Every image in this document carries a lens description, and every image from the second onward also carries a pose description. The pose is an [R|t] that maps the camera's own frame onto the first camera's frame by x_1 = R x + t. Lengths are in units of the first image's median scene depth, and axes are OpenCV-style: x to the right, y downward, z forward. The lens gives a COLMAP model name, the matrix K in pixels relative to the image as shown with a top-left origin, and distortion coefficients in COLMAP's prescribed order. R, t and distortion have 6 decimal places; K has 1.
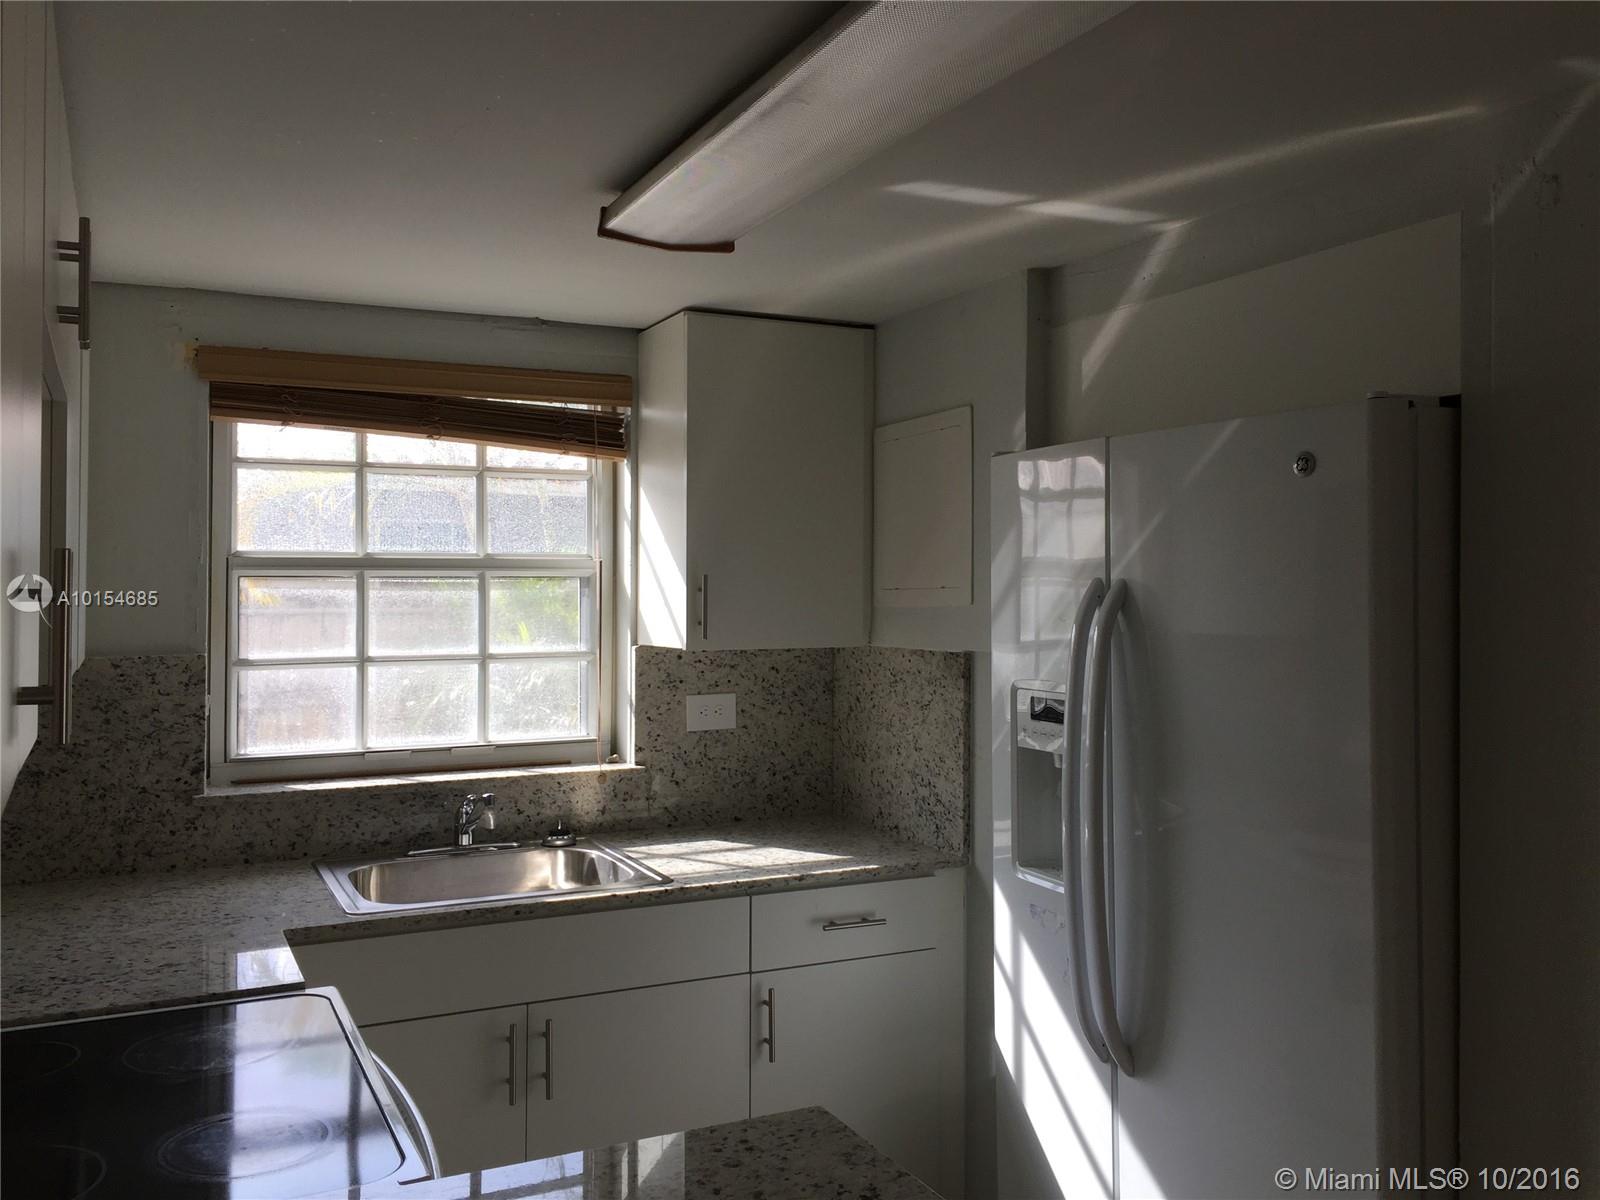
lens RADIAL K [[1376.4, 0, 782.4], [0, 1376.4, 567.4], [0, 0, 1]] dist [0.080968, -0.096381]
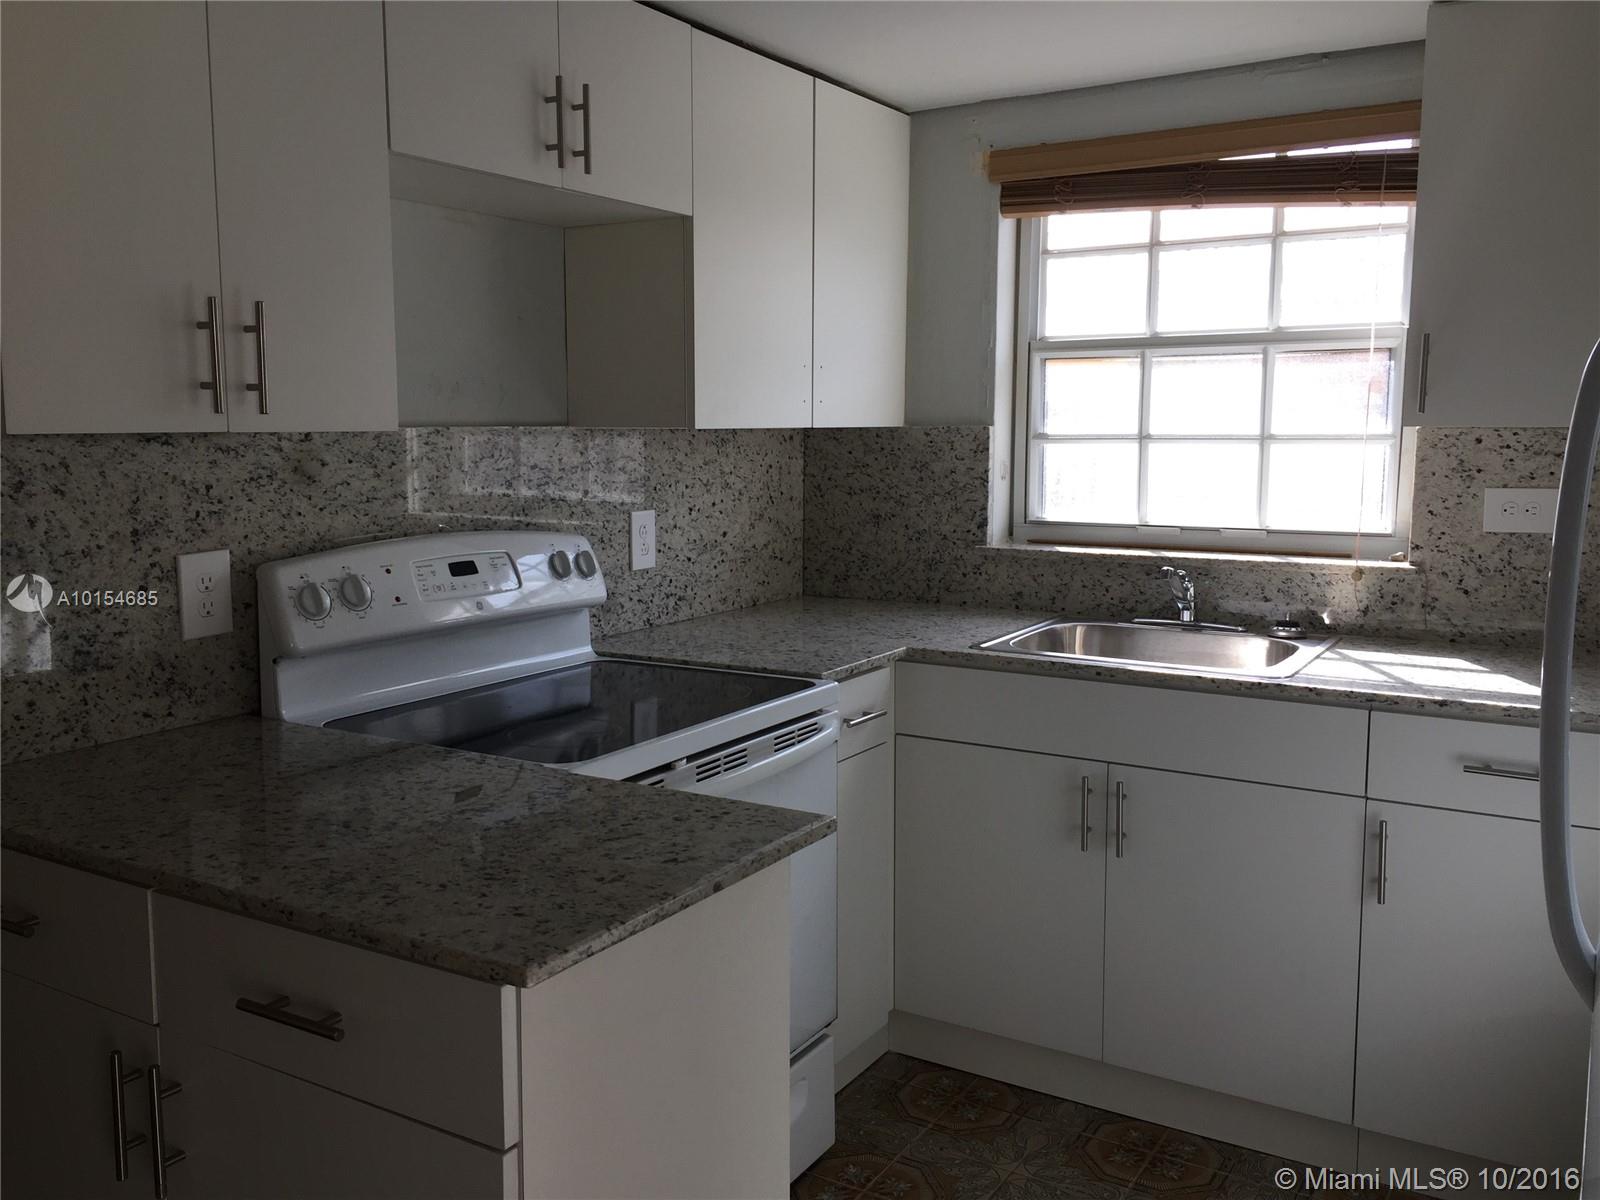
lens RADIAL K [[1376.4, 0, 782.4], [0, 1376.4, 567.4], [0, 0, 1]] dist [0.080968, -0.096381]
pose [[0.538379, 0.090362, -0.837844, 0.450527], [0.013741, 0.993161, 0.115942, 0.042151], [0.842591, -0.073933, 0.533456, 0.224762]]
